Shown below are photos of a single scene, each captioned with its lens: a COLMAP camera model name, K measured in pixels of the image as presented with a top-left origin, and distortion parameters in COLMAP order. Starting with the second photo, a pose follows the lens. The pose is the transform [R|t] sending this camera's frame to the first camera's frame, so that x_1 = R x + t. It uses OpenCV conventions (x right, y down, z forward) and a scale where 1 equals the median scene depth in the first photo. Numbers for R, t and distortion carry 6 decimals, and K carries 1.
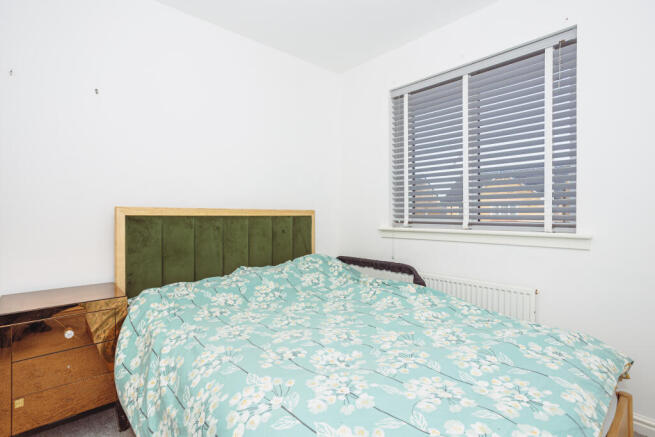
lens RADIAL K [[318.2, 0, 325.9], [0, 318.2, 221.9], [0, 0, 1]] dist [-0.035784, 0.018793]
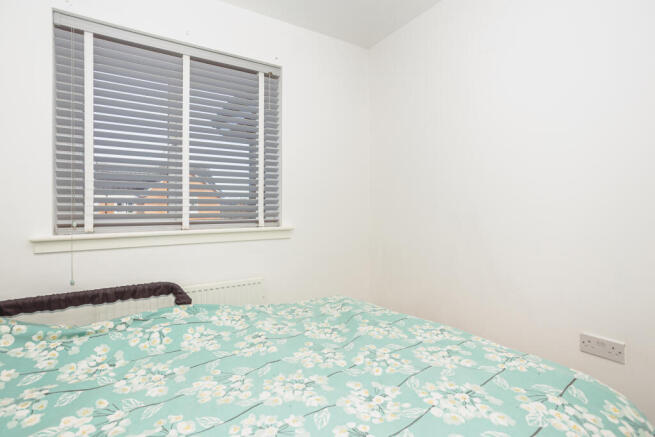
lens RADIAL K [[318.2, 0, 322.4], [0, 318.2, 212.3], [0, 0, 1]] dist [-0.035784, 0.018793]
pose [[0.168665, -0.005068, 0.985660, -0.441204], [0.033930, 0.999424, -0.000668, -0.013830], [-0.985089, 0.033556, 0.168740, 0.584273]]
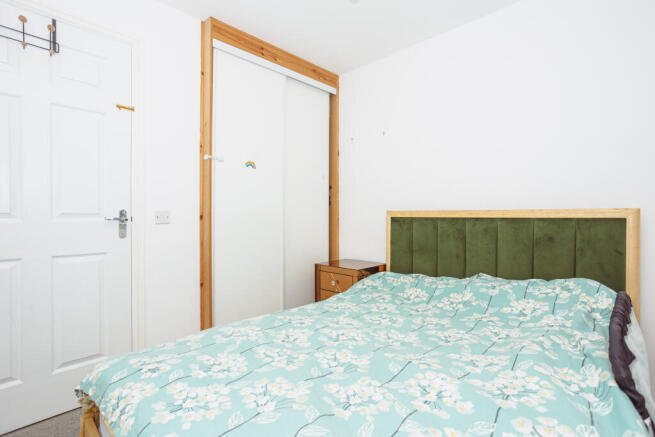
lens RADIAL K [[318.2, 0, 326.9], [0, 318.2, 215.7], [0, 0, 1]] dist [-0.035784, 0.018793]
pose [[0.067310, -0.001606, -0.997731, 0.754522], [-0.018720, 0.999821, -0.002872, -0.016906], [0.997556, 0.018871, 0.067268, 0.623920]]
